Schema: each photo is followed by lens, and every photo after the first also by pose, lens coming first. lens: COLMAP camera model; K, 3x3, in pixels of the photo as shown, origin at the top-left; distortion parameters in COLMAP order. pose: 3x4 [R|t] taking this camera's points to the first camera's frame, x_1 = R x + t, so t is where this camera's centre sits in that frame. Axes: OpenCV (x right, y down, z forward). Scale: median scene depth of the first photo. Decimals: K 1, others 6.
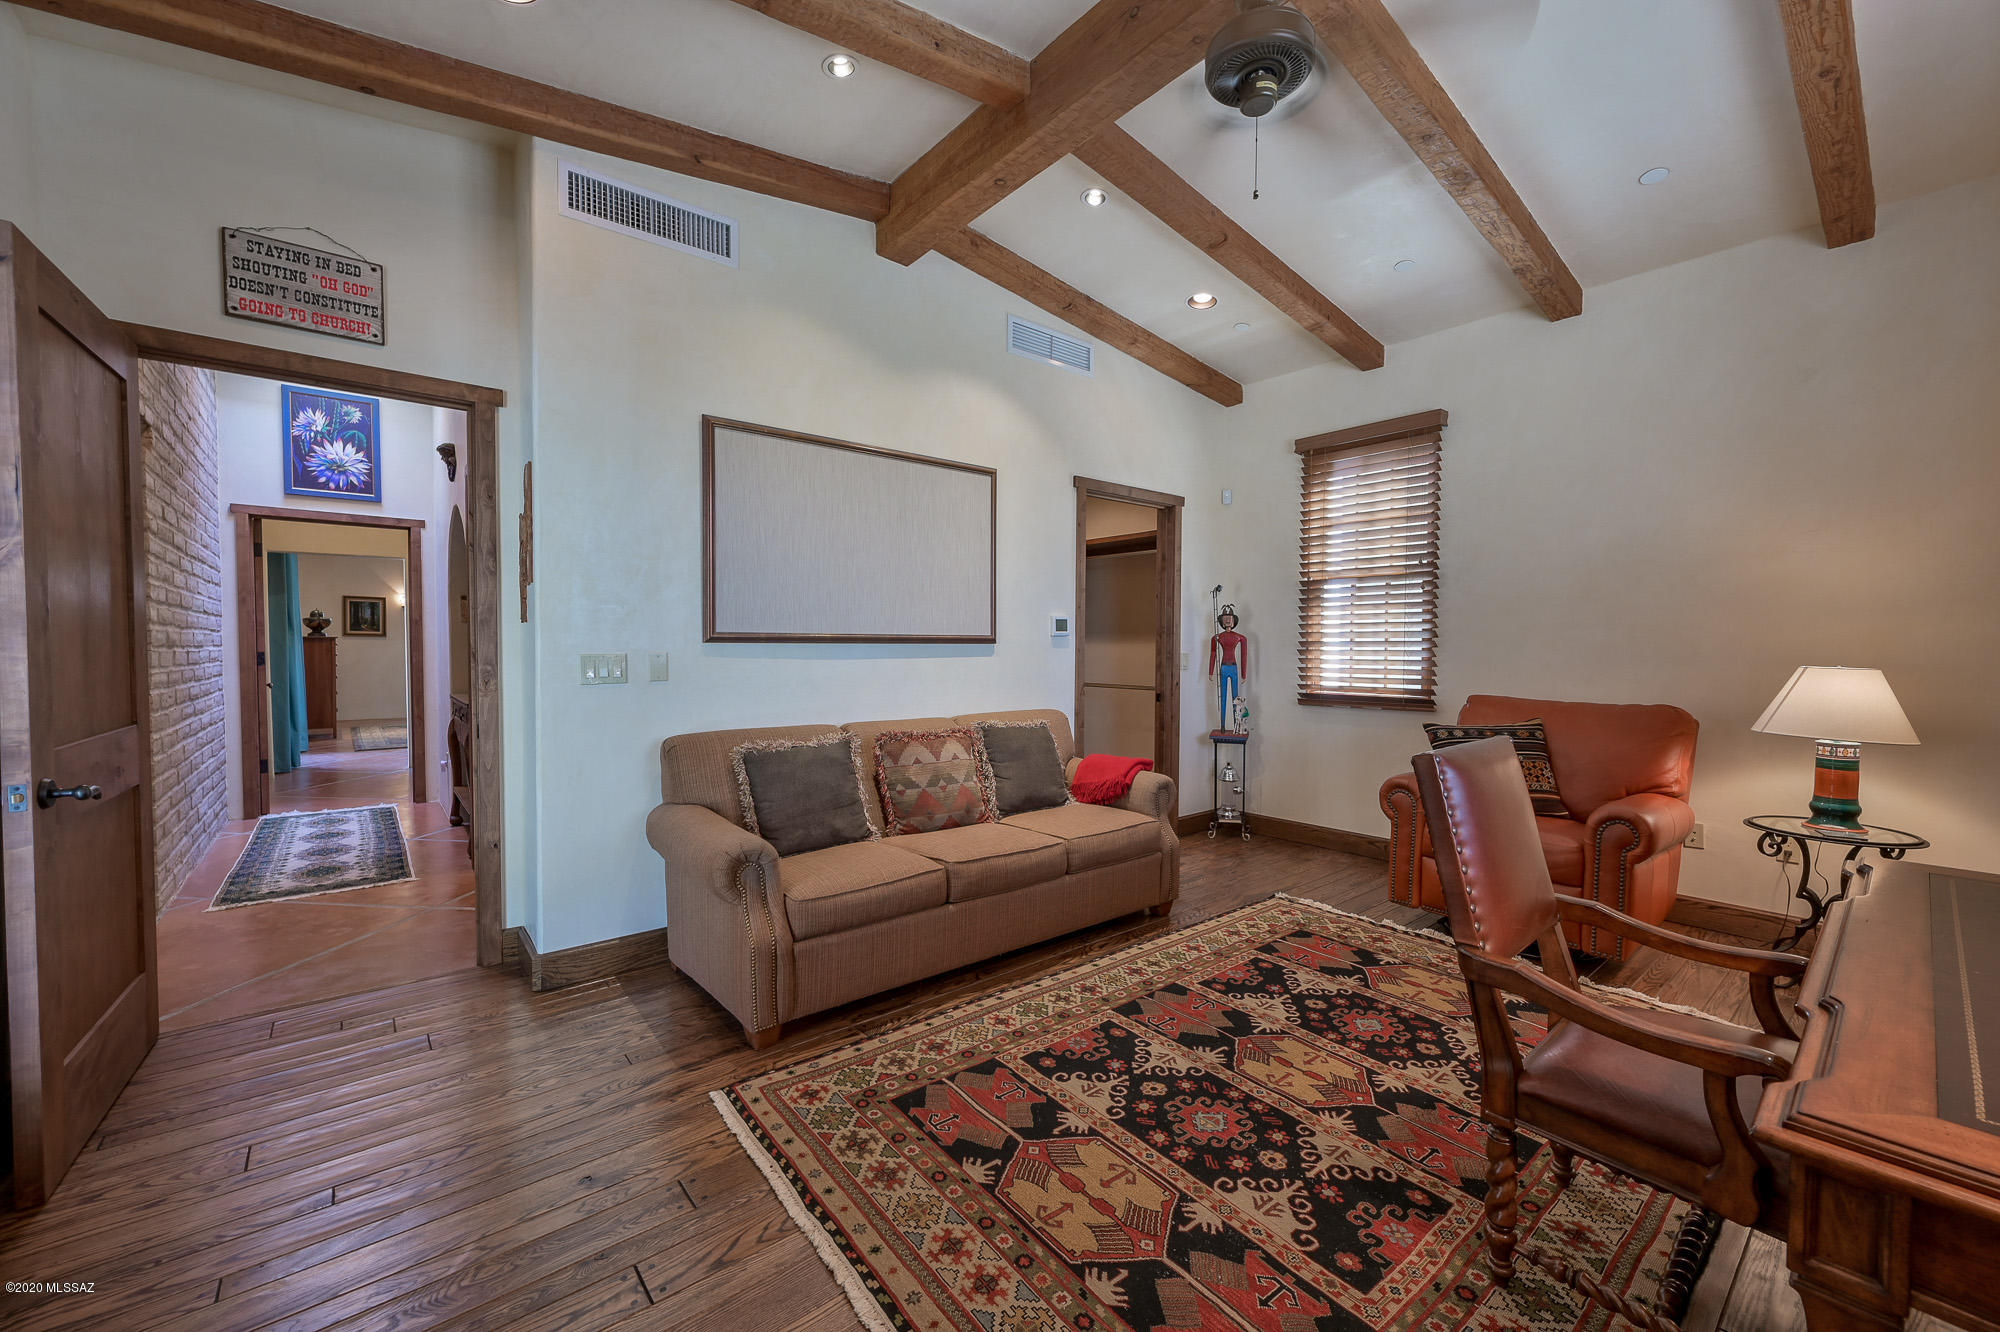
lens RADIAL K [[793.3, 0, 1000.0], [0, 793.3, 666.0], [0, 0, 1]] dist [-0.000373, -0.000155]
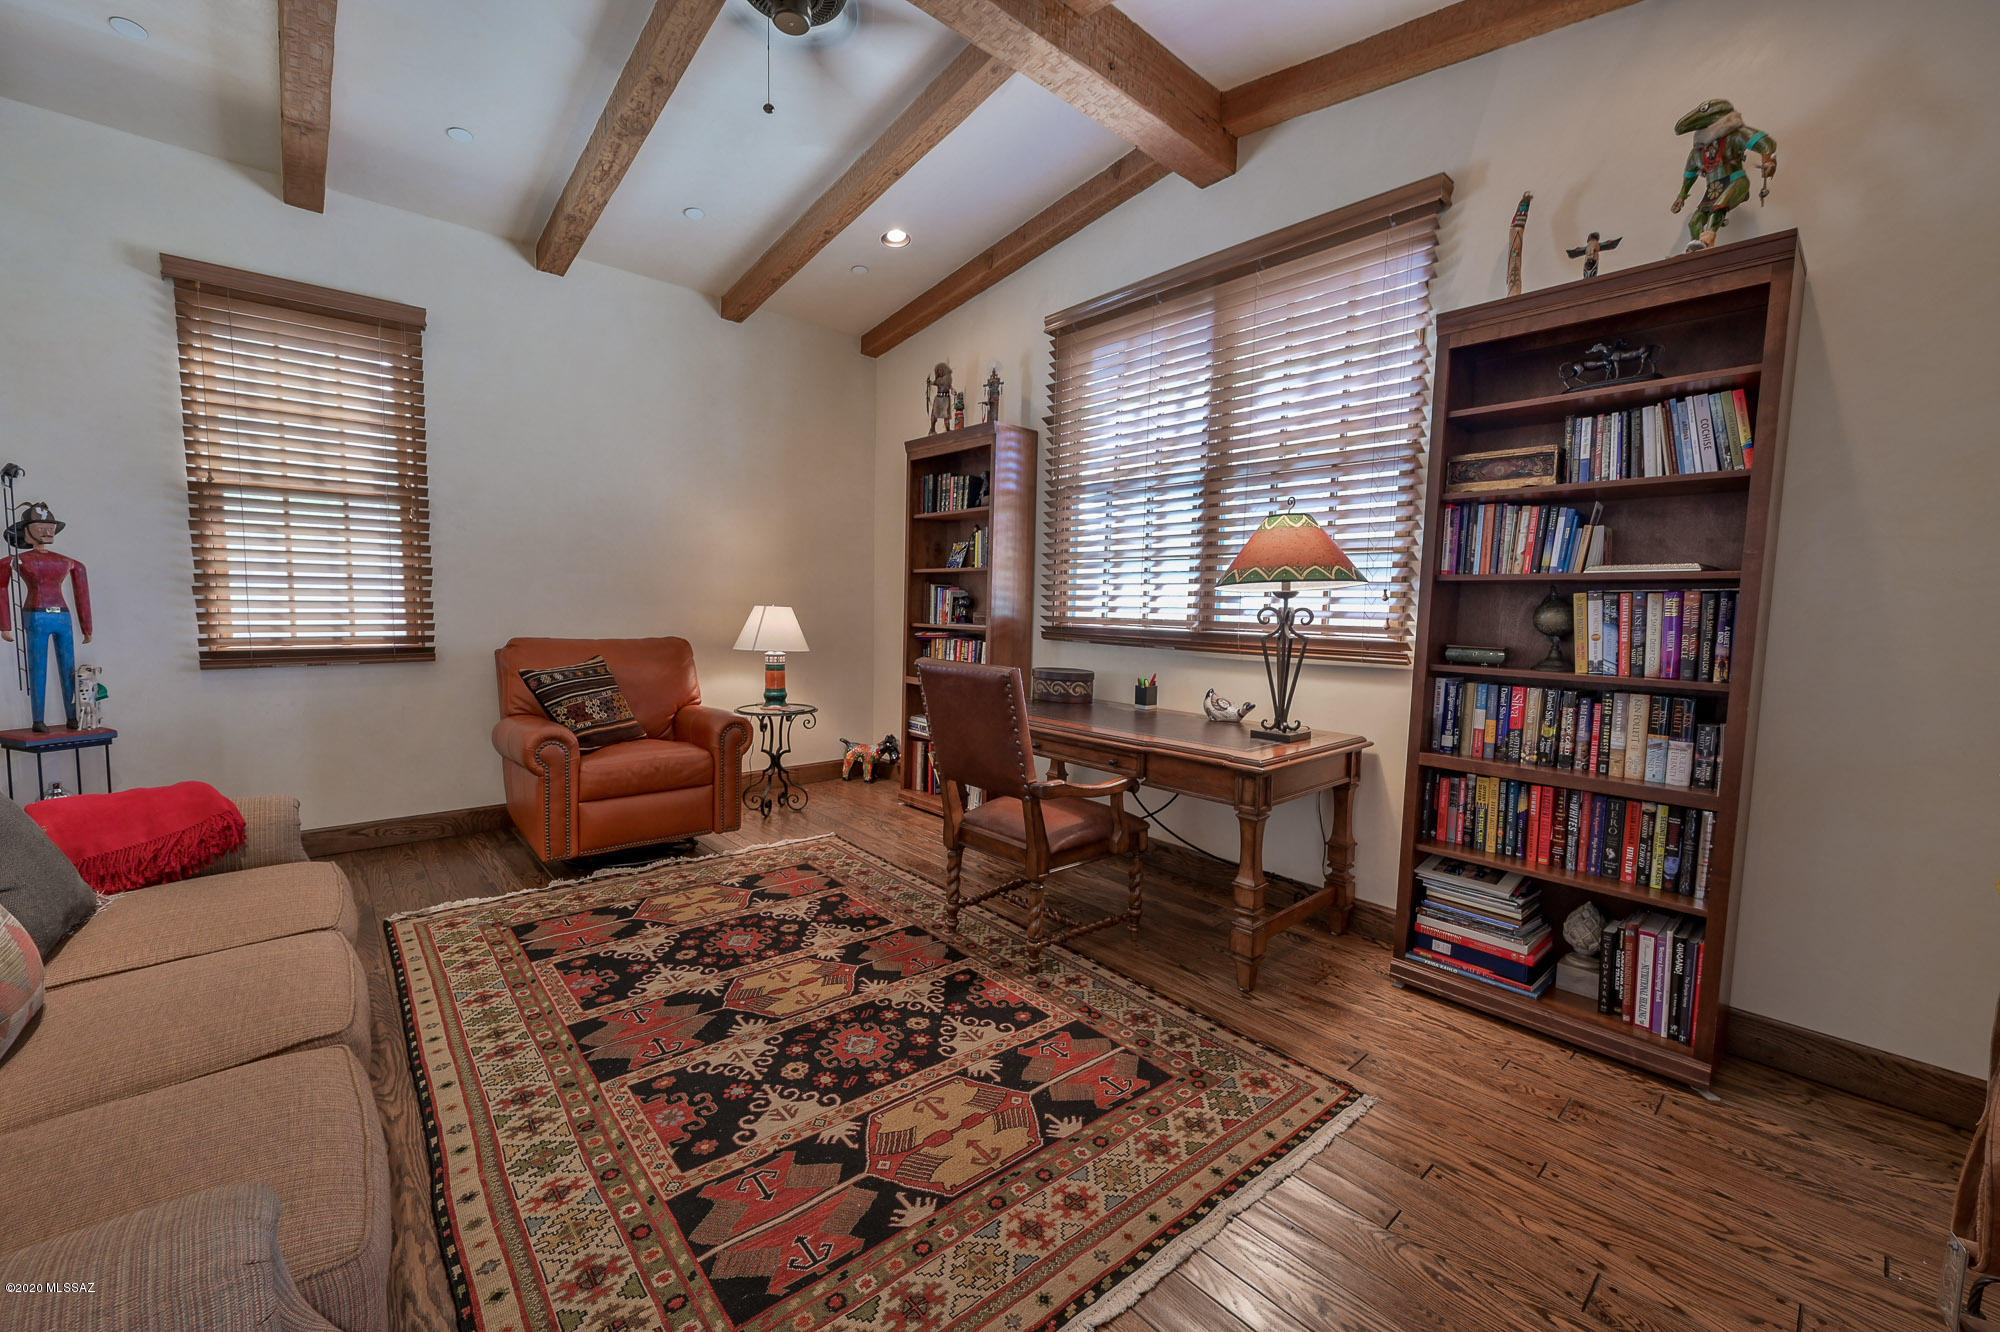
lens RADIAL K [[789.7, 0, 1008.5], [0, 789.7, 671.7], [0, 0, 1]] dist [-0.001224, -0.000441]
pose [[-0.048710, -0.093632, 0.994415, -0.584306], [0.005150, 0.995560, 0.093992, -0.015308], [-0.998800, 0.009700, -0.048012, 0.663865]]
